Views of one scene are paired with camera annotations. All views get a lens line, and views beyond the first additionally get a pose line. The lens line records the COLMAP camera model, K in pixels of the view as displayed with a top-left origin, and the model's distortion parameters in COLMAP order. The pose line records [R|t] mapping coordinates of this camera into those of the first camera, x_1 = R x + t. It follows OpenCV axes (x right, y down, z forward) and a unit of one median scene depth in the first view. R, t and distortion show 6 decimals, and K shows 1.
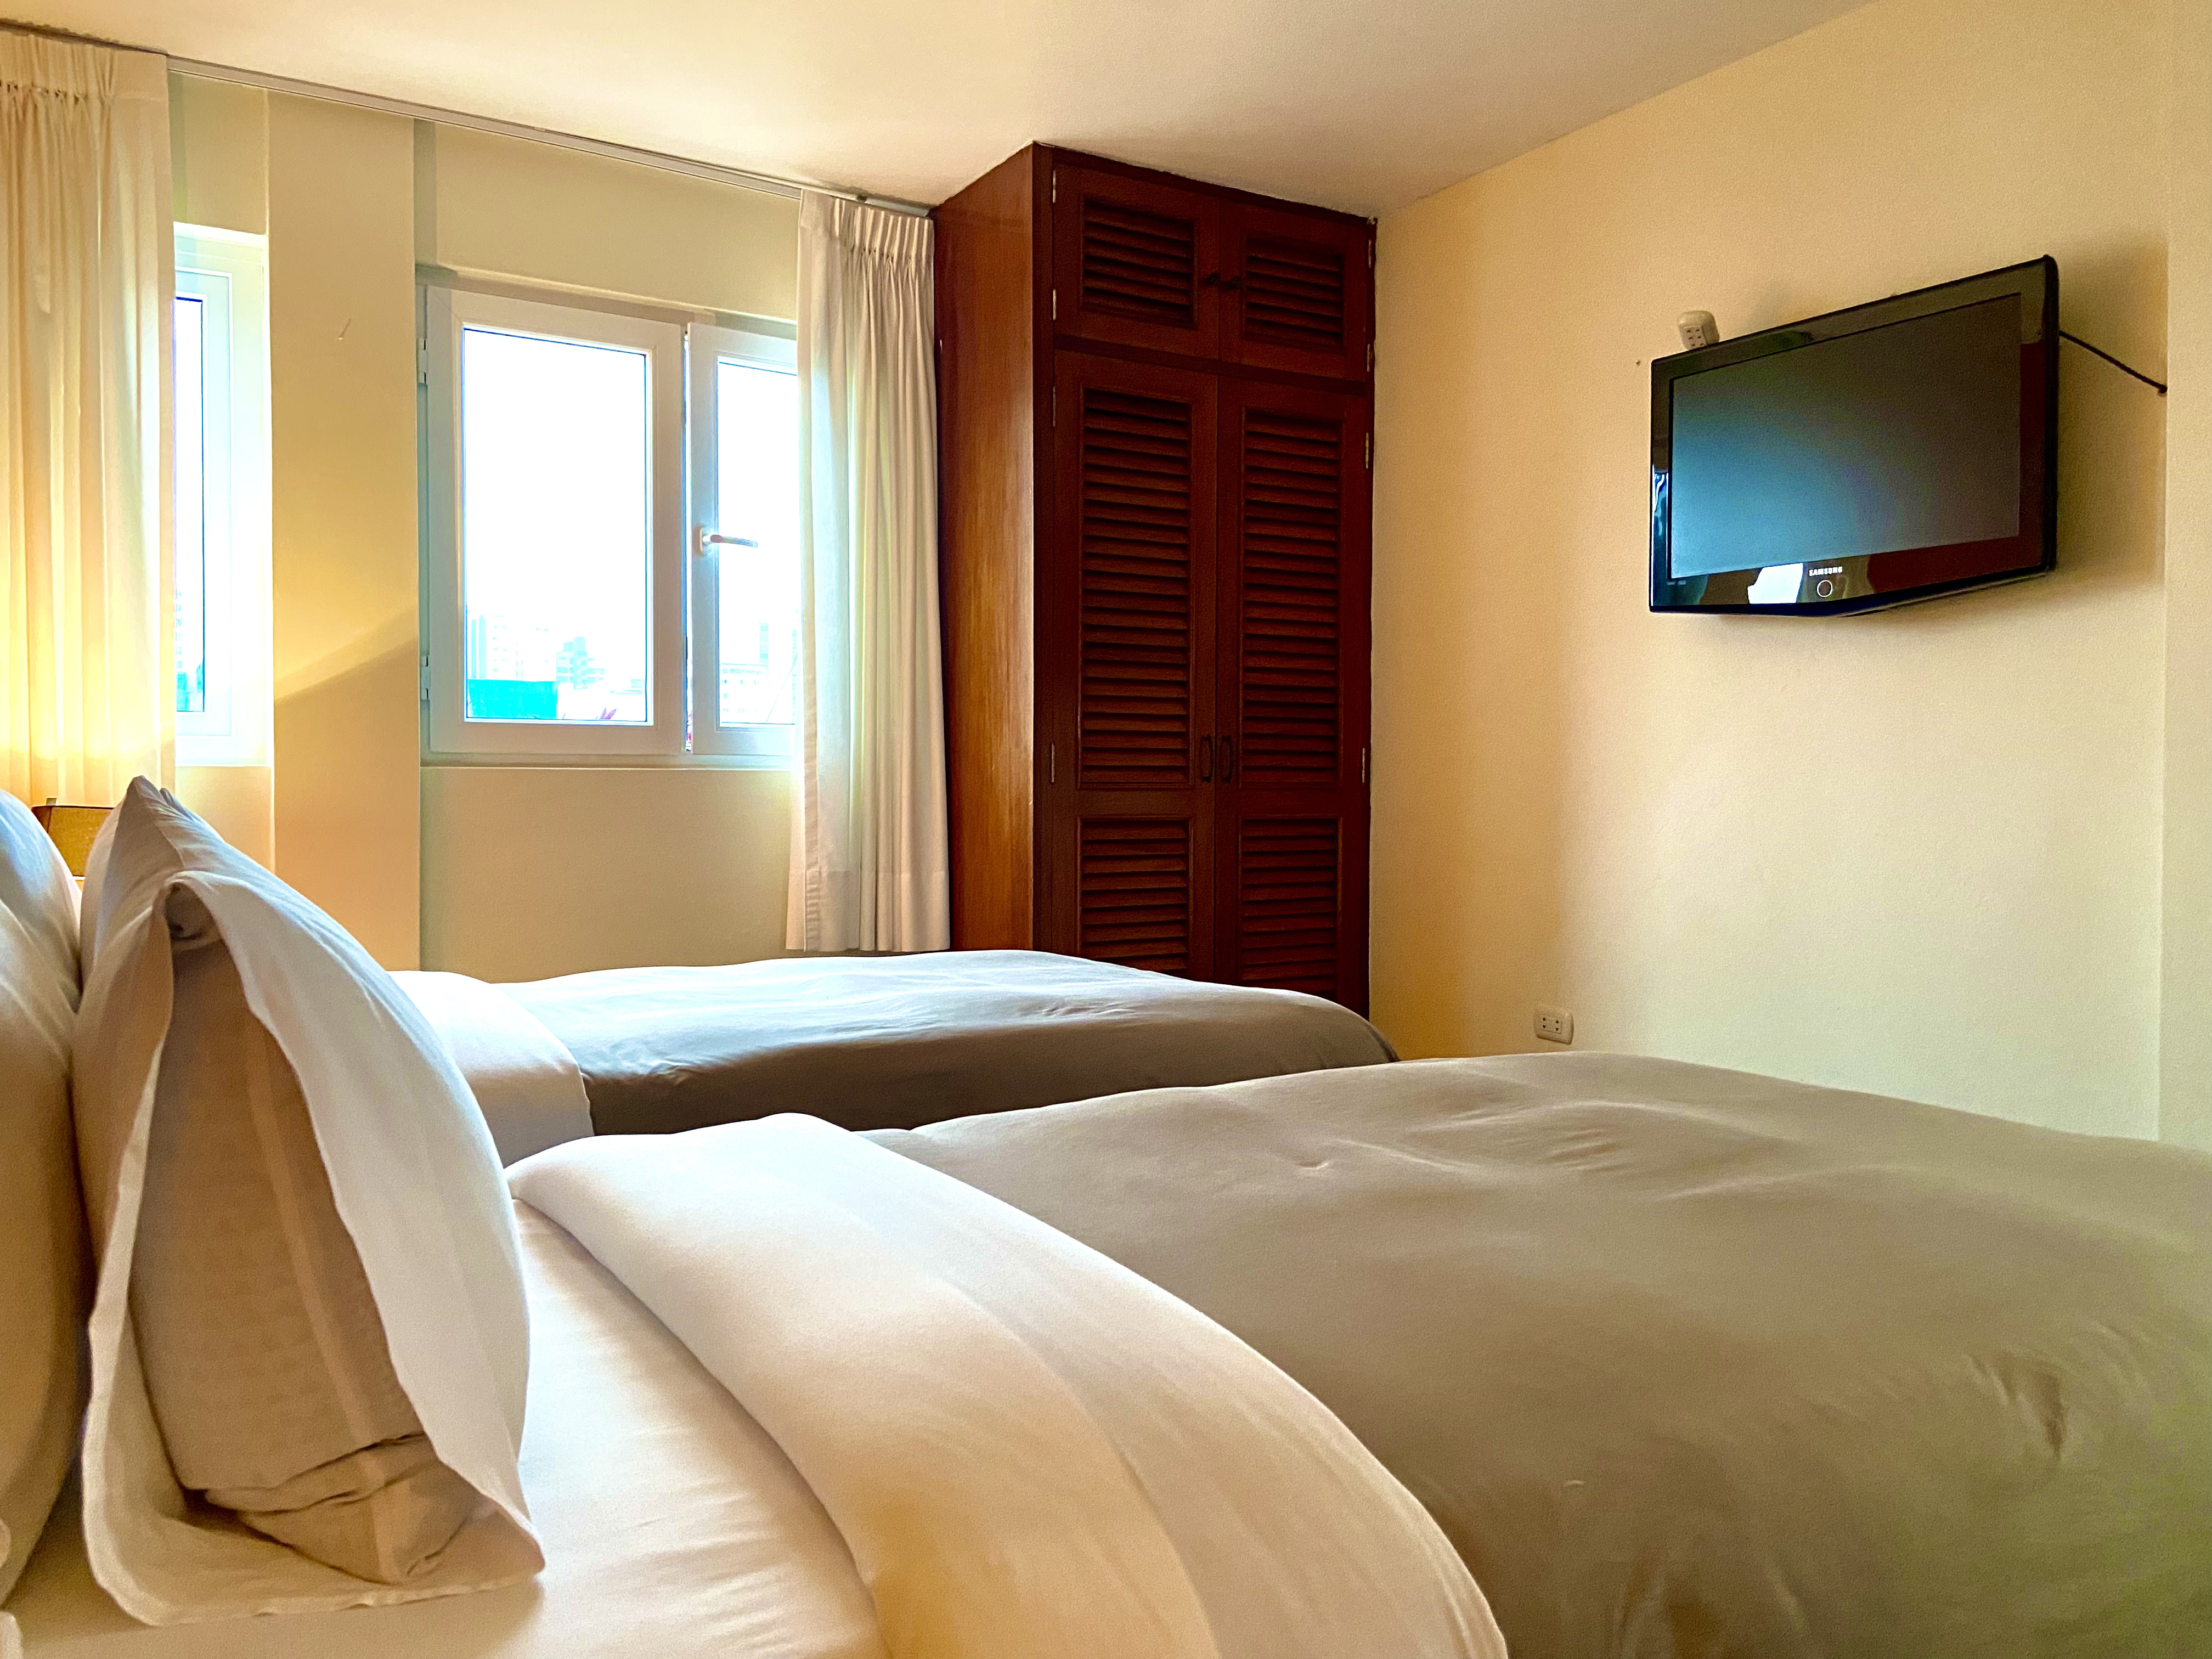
lens RADIAL K [[1665.4, 0, 1111.5], [0, 1665.4, 816.5], [0, 0, 1]] dist [0.129032, -0.159512]
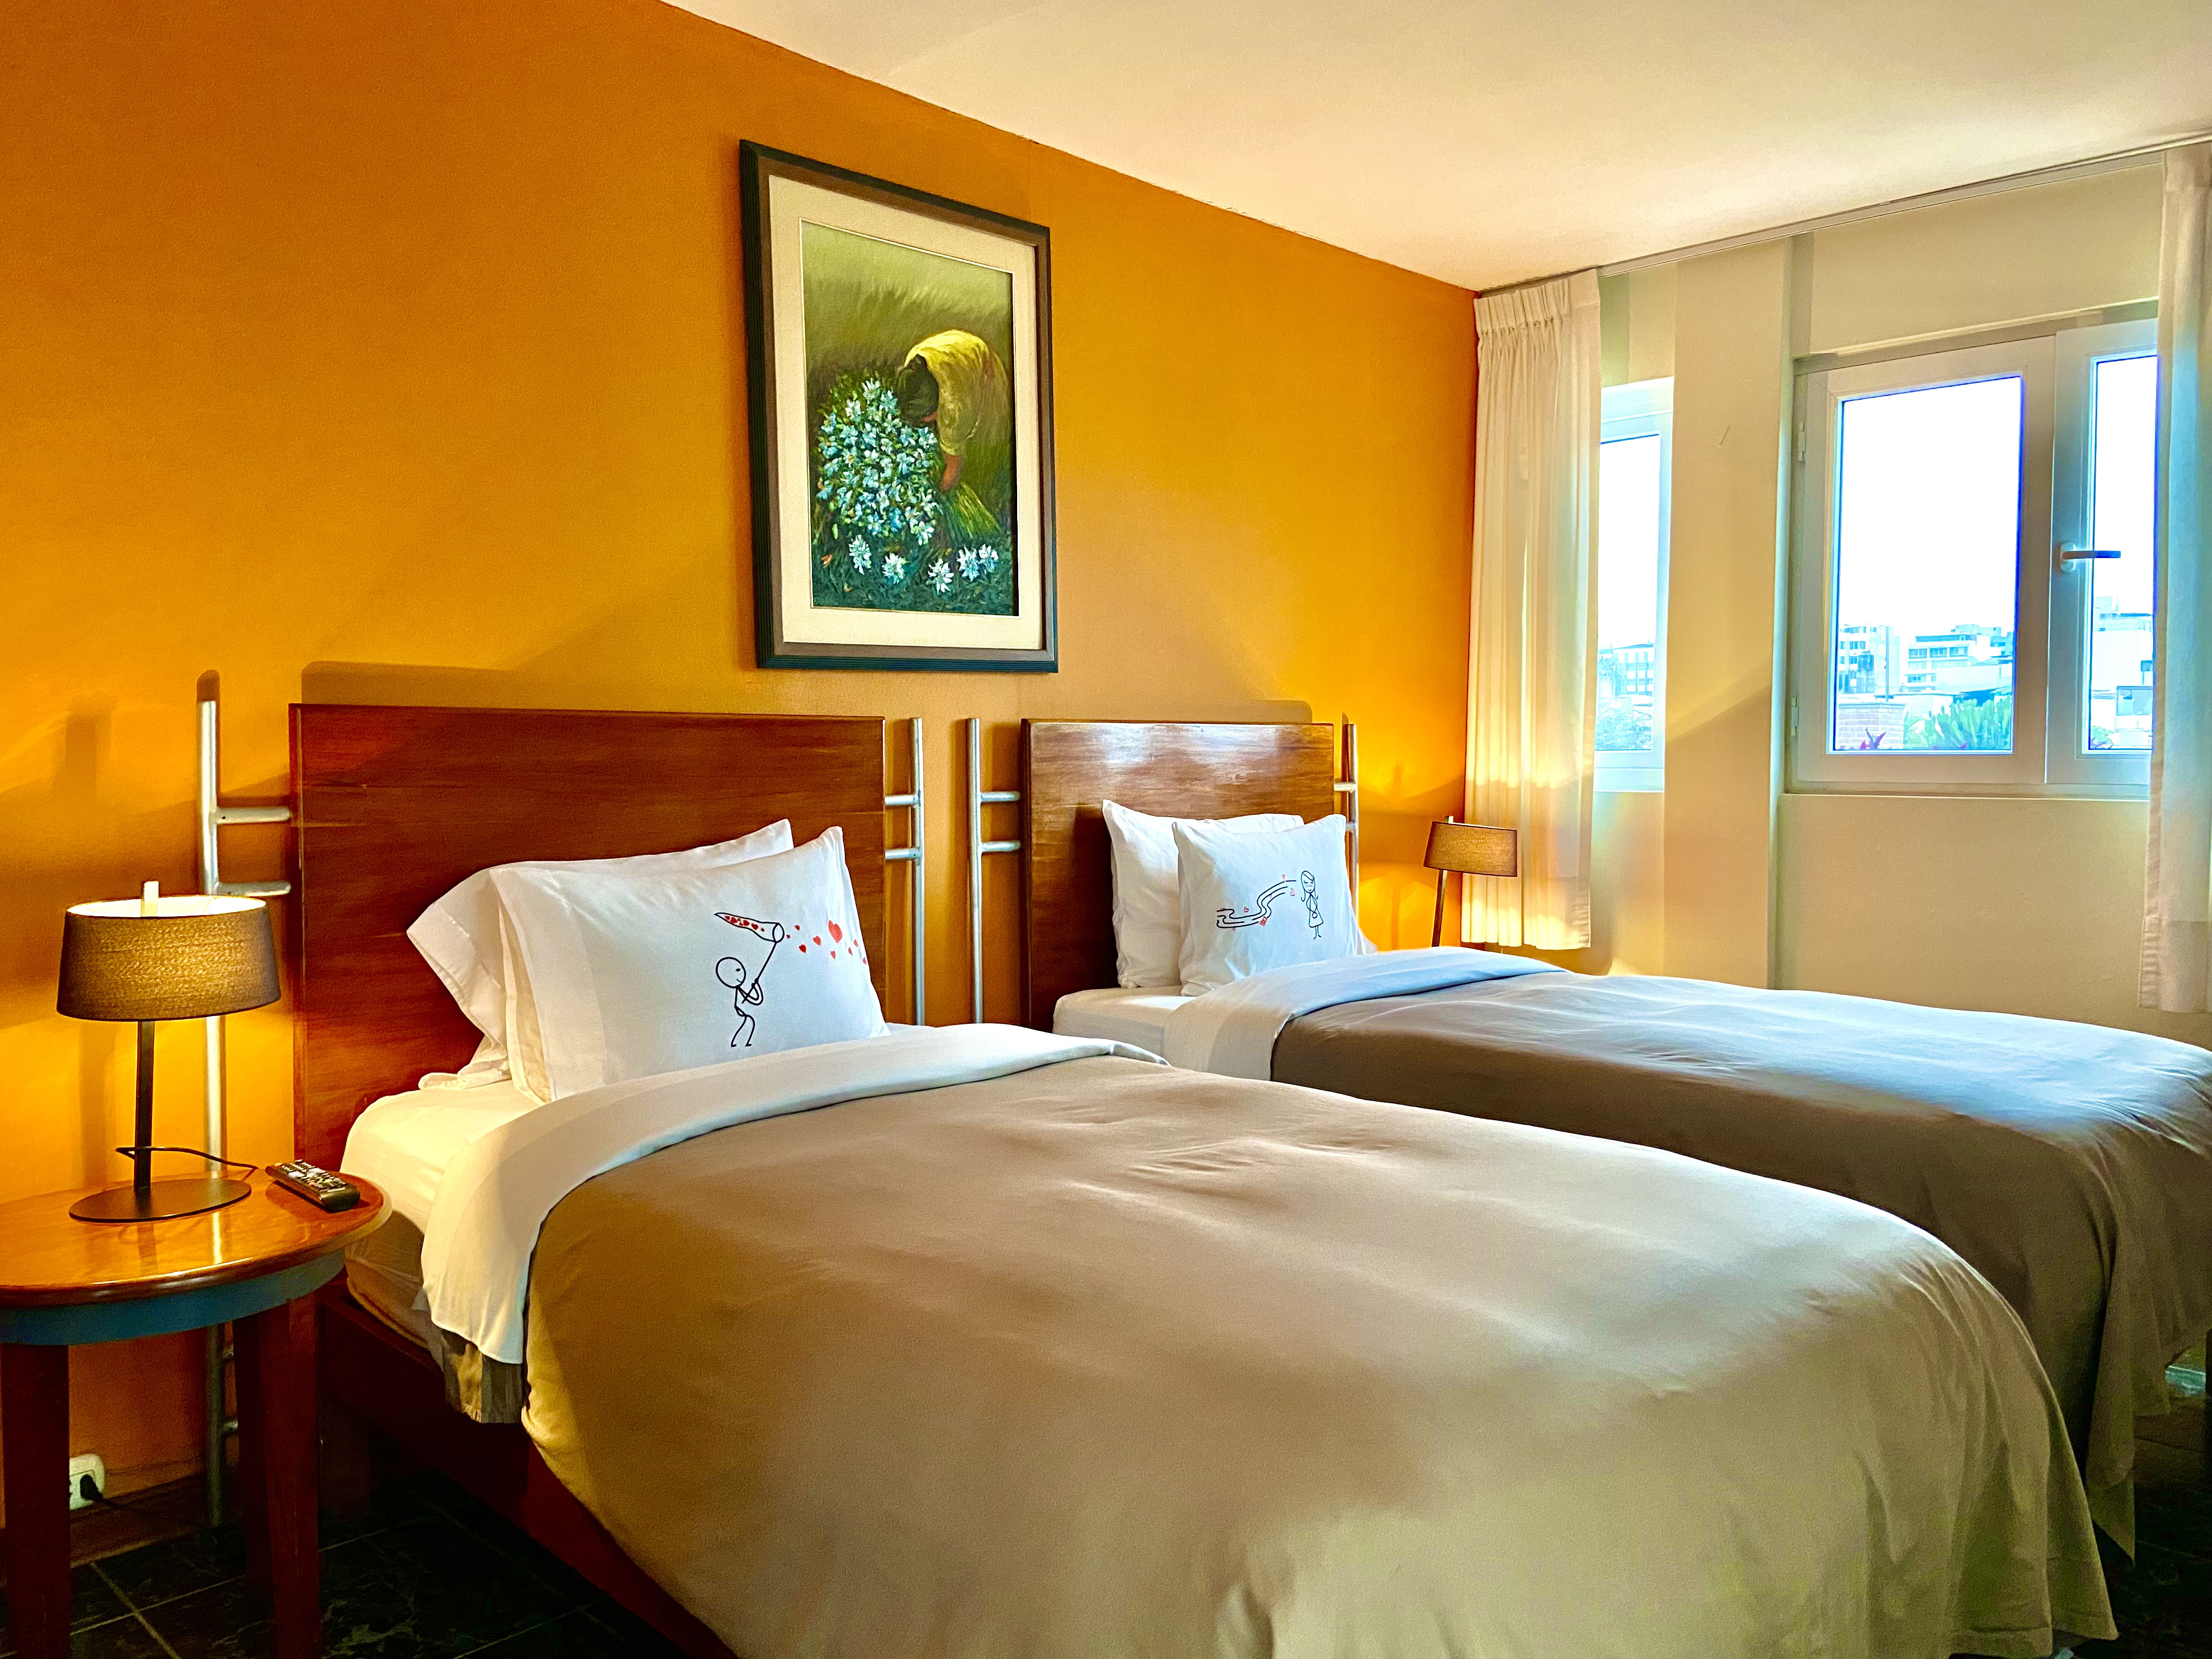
lens RADIAL K [[1665.4, 0, 1111.5], [0, 1665.4, 816.5], [0, 0, 1]] dist [0.129032, -0.159512]
pose [[0.256318, 0.024444, -0.966283, 0.582611], [-0.035364, 0.999248, 0.015897, -0.016012], [0.965945, 0.030097, 0.256990, 0.258463]]
